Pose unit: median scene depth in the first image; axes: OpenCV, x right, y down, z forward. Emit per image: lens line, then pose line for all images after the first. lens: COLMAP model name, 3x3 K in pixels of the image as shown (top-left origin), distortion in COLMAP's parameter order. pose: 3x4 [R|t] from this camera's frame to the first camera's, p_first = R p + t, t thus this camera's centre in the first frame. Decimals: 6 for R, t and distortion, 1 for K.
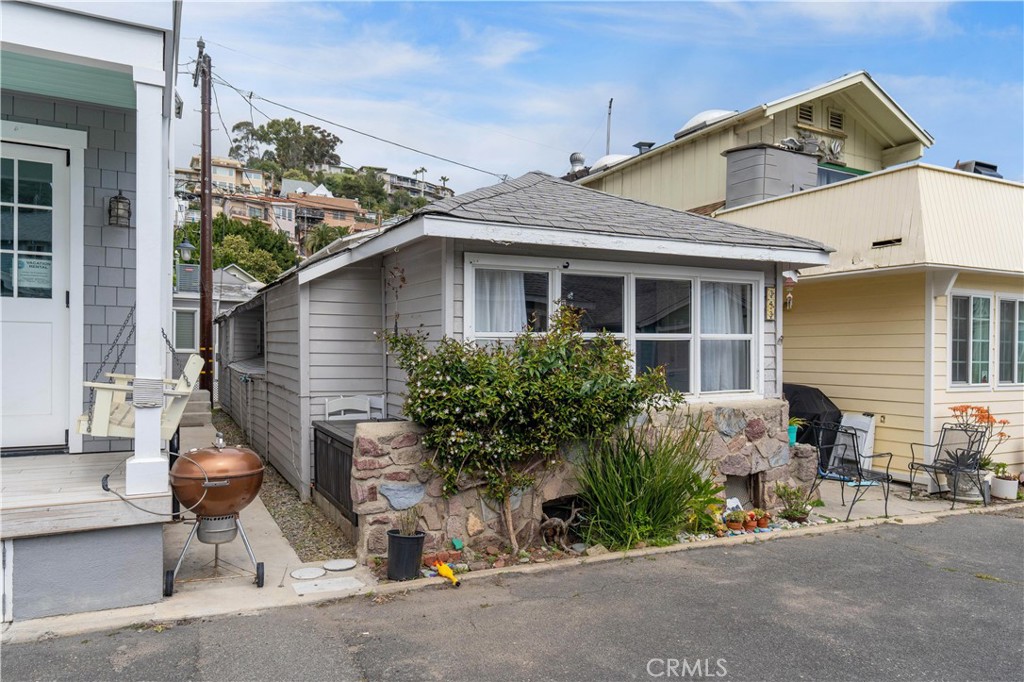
lens RADIAL K [[681.2, 0, 475.8], [0, 681.2, 356.5], [0, 0, 1]] dist [-0.000484, 0.002425]
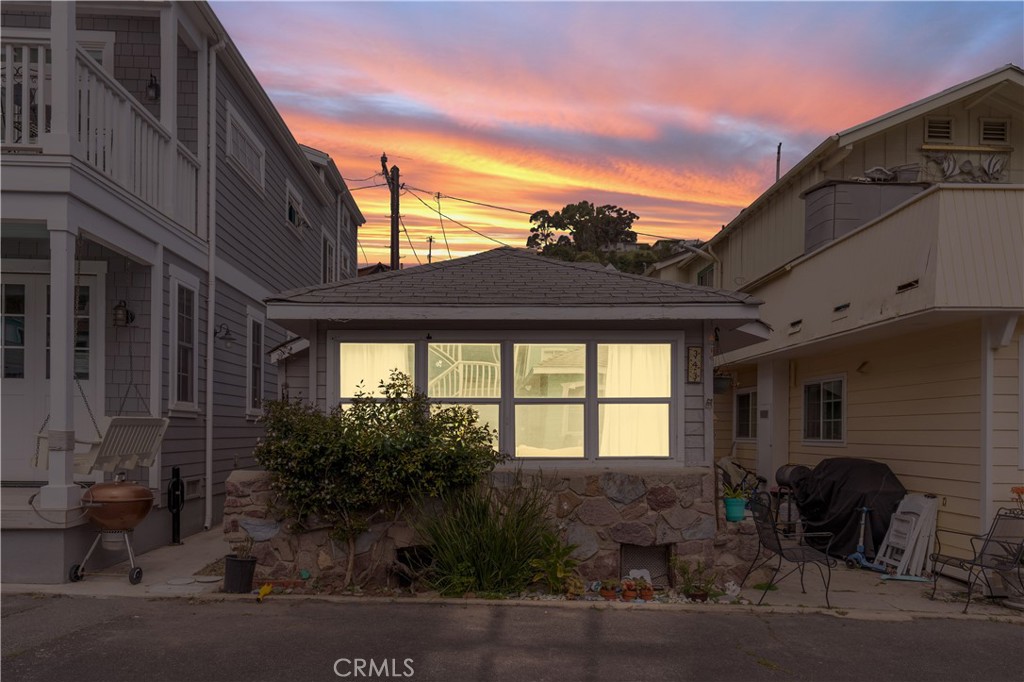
lens RADIAL K [[681.2, 0, 452.6], [0, 681.2, 436.8], [0, 0, 1]] dist [-0.000484, 0.002425]
pose [[0.904358, 0.007202, -0.426713, 0.590586], [-0.006794, 0.999974, 0.002478, 0.023222], [0.426720, 0.000658, 0.904384, 0.022085]]
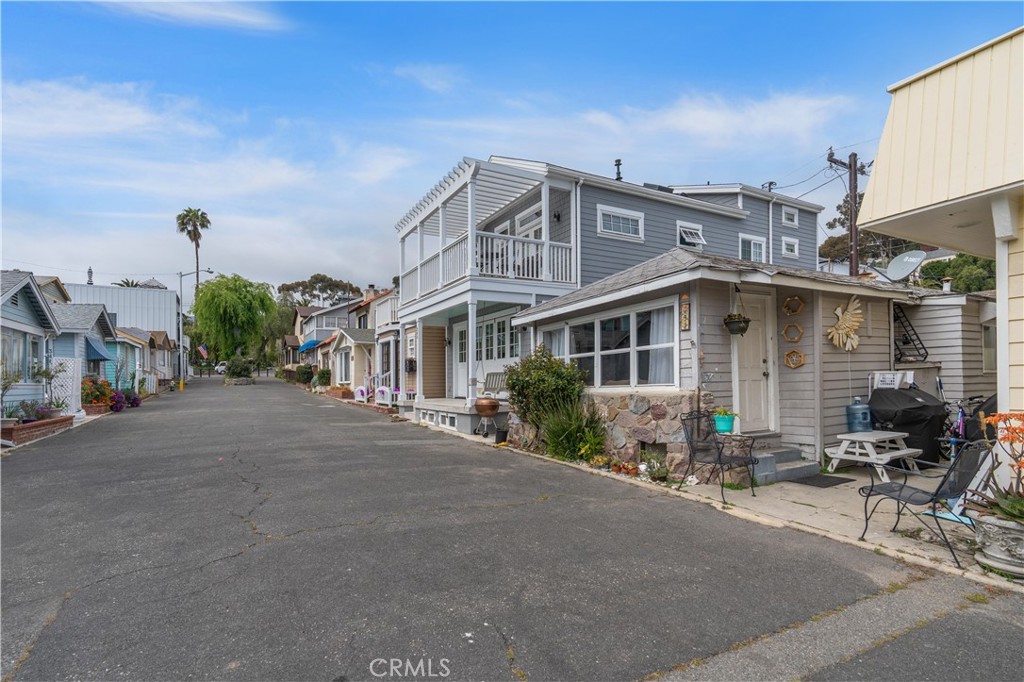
lens RADIAL K [[467.1, 0, 498.3], [0, 467.1, 374.7], [0, 0, 1]] dist [-0.001941, 0.000463]
pose [[0.039249, -0.029945, -0.998781, 1.443226], [0.007691, 0.999530, -0.029665, 0.061239], [0.999200, -0.006517, 0.039461, 0.683372]]
